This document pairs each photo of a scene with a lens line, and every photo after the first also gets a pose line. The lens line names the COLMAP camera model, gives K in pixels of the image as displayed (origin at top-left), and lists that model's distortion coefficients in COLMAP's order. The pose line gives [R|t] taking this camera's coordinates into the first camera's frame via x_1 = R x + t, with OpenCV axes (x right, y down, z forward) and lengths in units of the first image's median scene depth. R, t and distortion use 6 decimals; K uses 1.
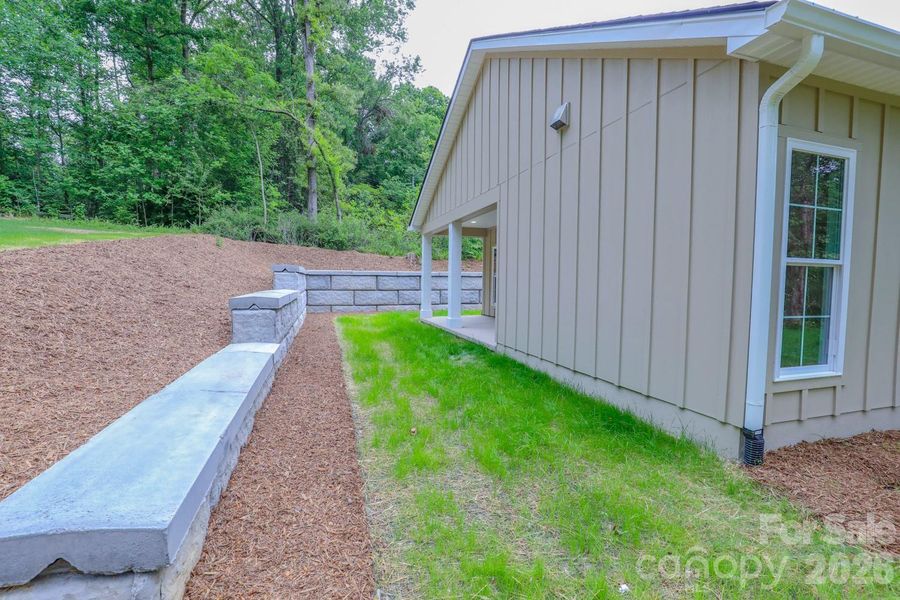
lens RADIAL K [[412.1, 0, 446.4], [0, 412.1, 310.9], [0, 0, 1]] dist [-0.035111, 0.000205]
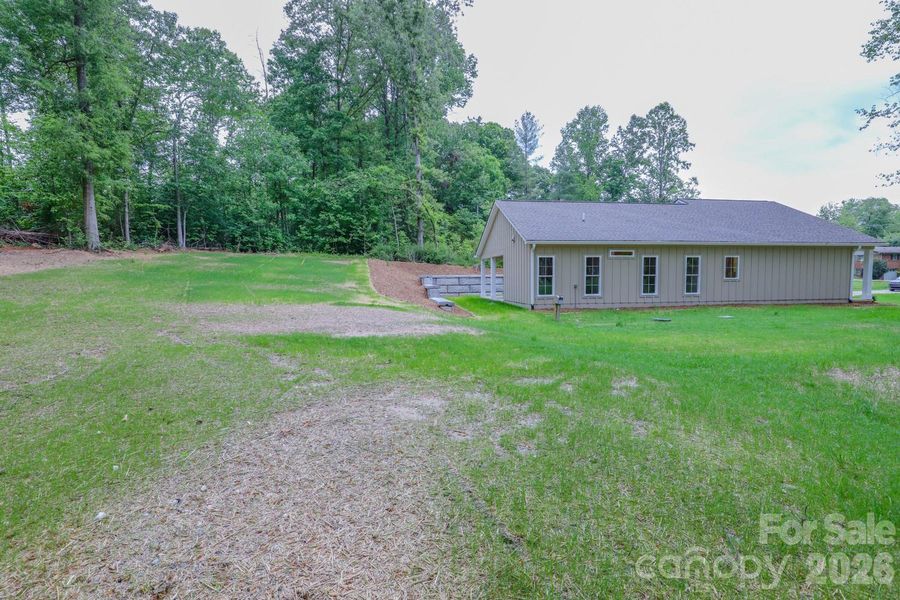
lens RADIAL K [[412.1, 0, 446.4], [0, 412.1, 310.9], [0, 0, 1]] dist [-0.035111, 0.000205]
pose [[0.986766, -0.007961, -0.161958, 0.082343], [0.008795, 0.999952, 0.004431, 0.058331], [0.161915, -0.005796, 0.986788, -0.870560]]
